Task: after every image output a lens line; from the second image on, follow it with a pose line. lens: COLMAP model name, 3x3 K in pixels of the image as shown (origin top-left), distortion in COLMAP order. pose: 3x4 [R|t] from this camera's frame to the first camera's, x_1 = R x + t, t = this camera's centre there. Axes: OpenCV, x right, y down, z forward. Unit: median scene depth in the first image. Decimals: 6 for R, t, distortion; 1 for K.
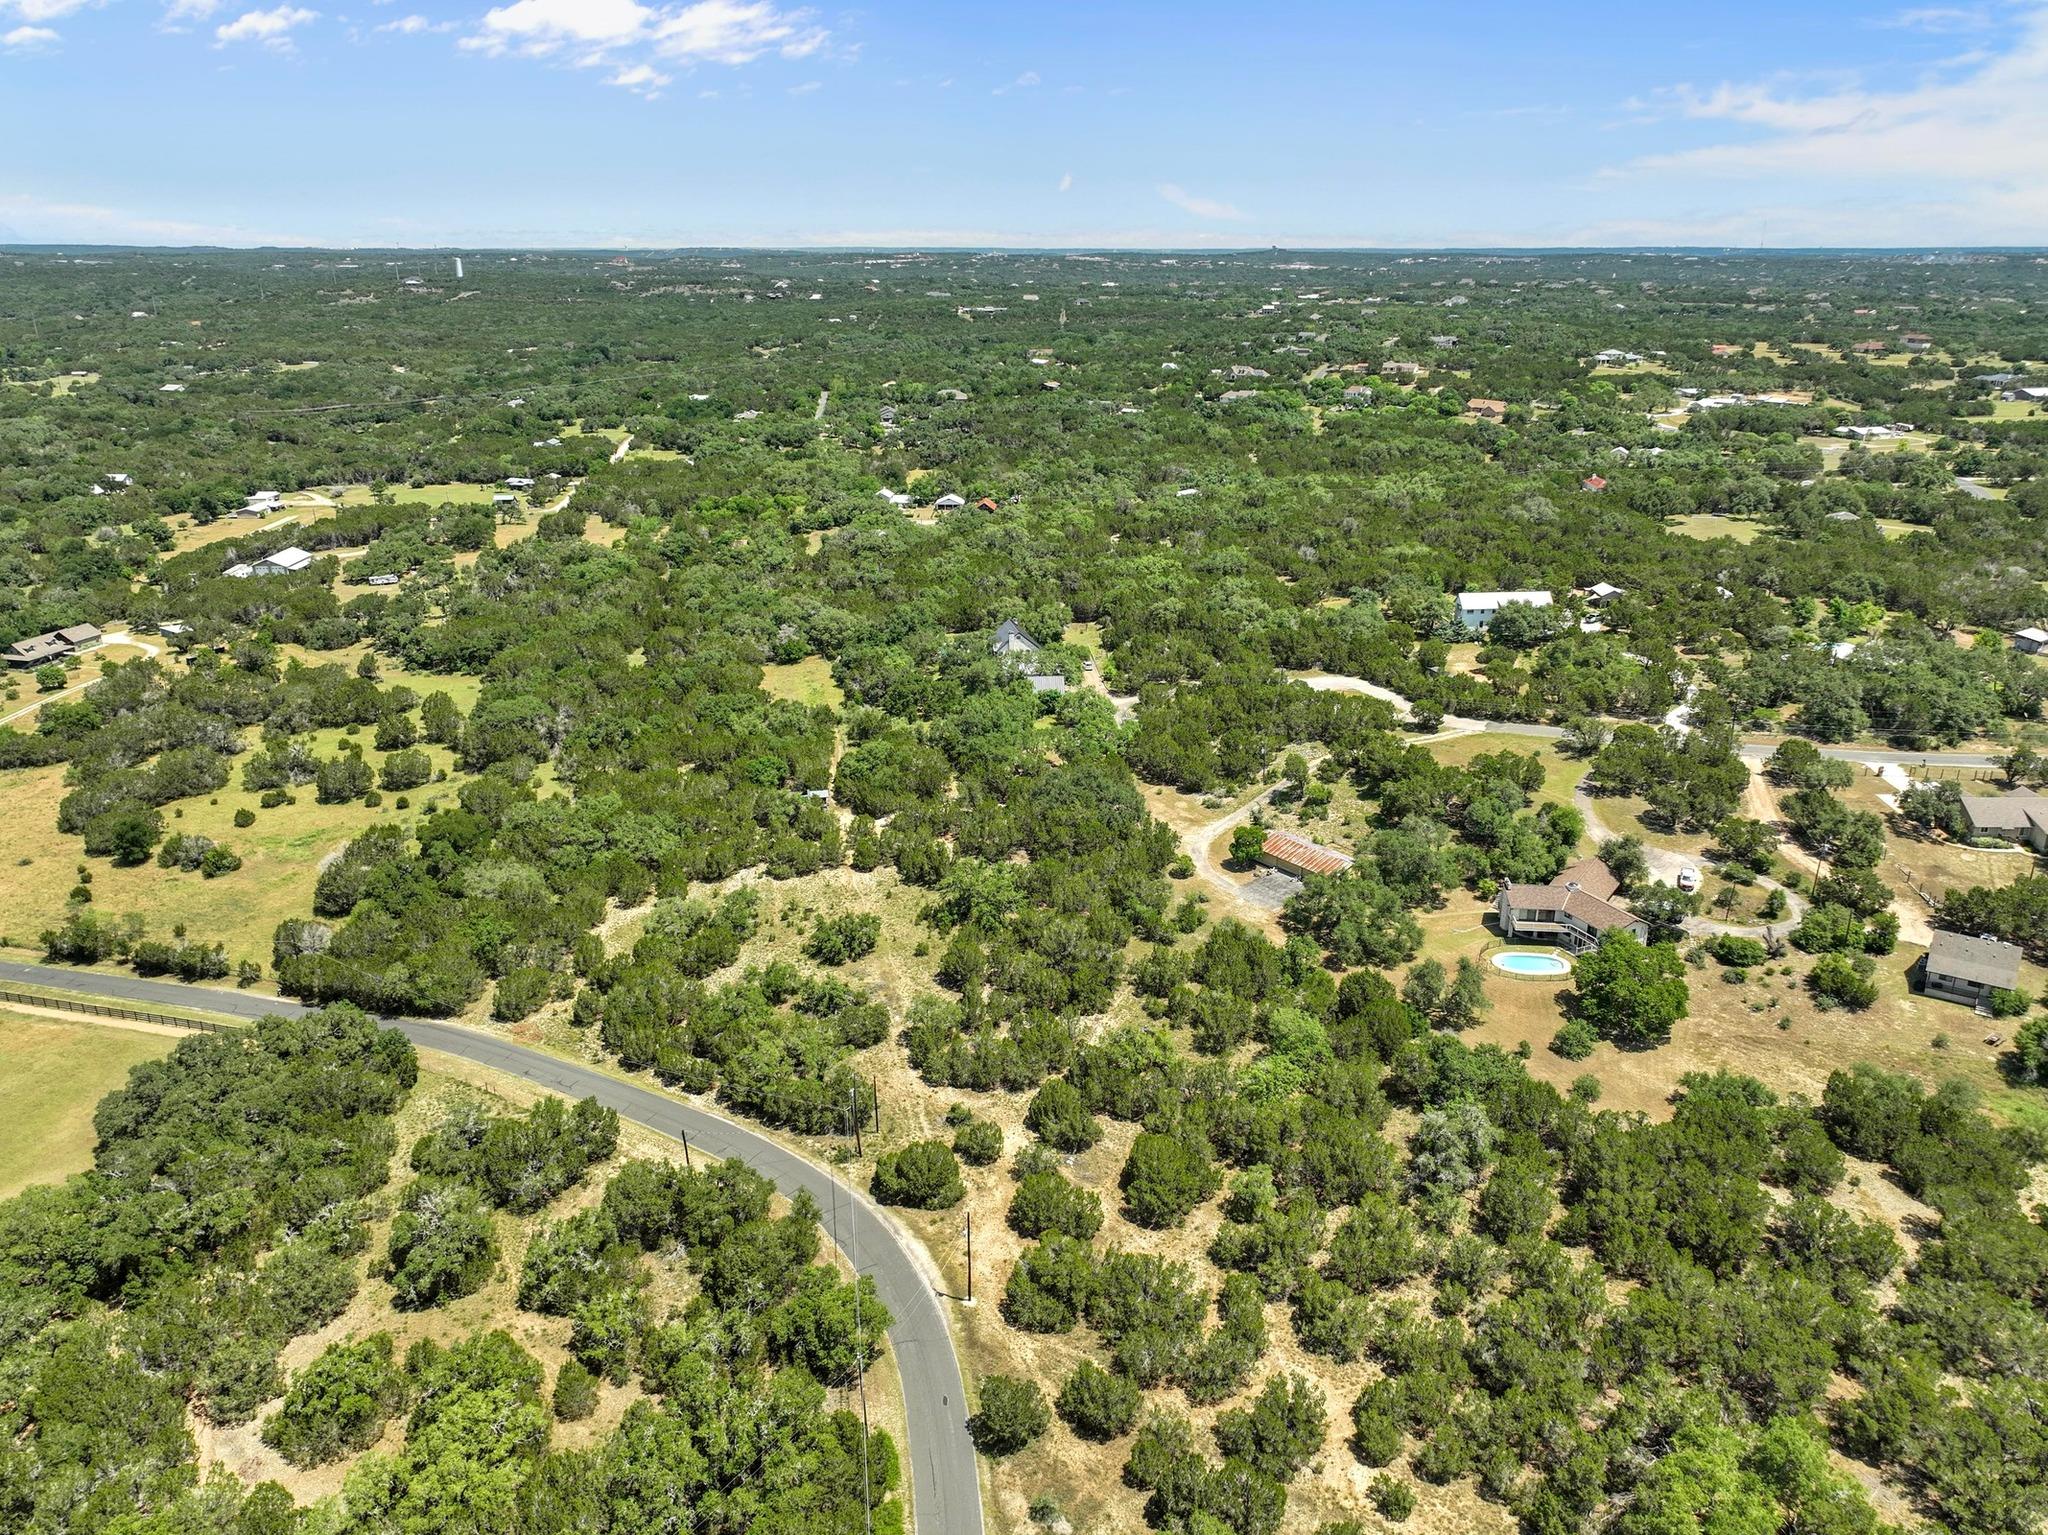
lens RADIAL K [[1441.2, 0, 1024.0], [0, 1441.2, 767.5], [0, 0, 1]] dist [0.005572, 0.005257]
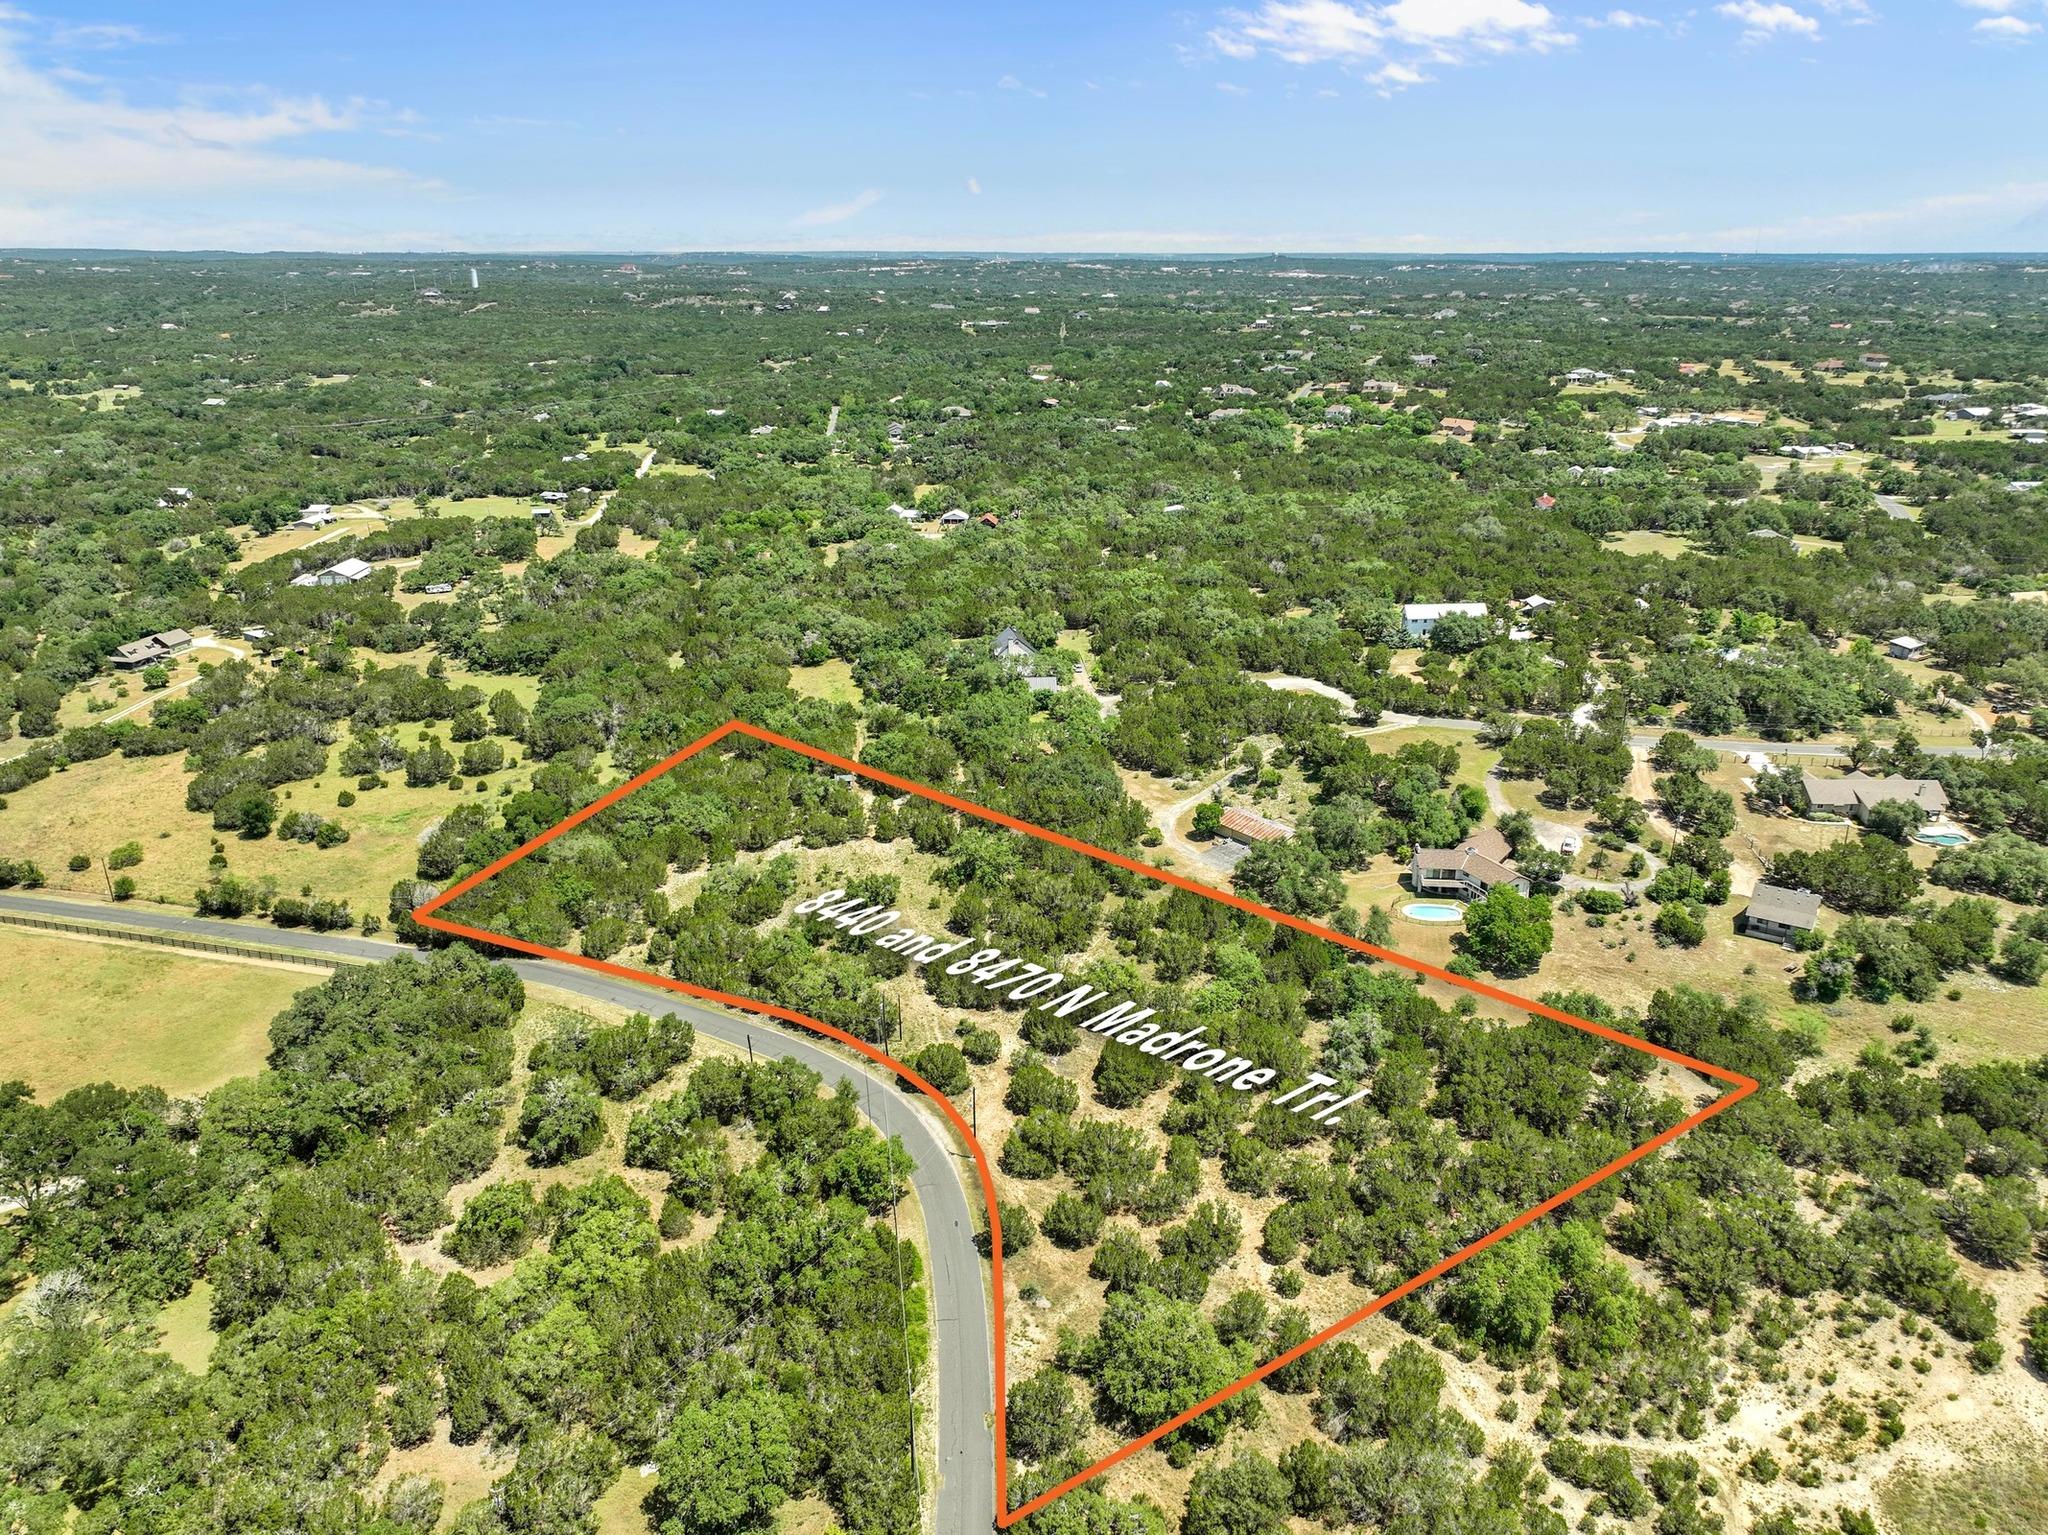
lens RADIAL K [[1441.2, 0, 1024.0], [0, 1441.2, 767.5], [0, 0, 1]] dist [0.005572, 0.005257]
pose [[0.999998, 0.001596, -0.001304, 0.003901], [-0.001598, 0.999998, -0.001273, 0.010224], [0.001302, 0.001275, 0.999998, -0.150276]]
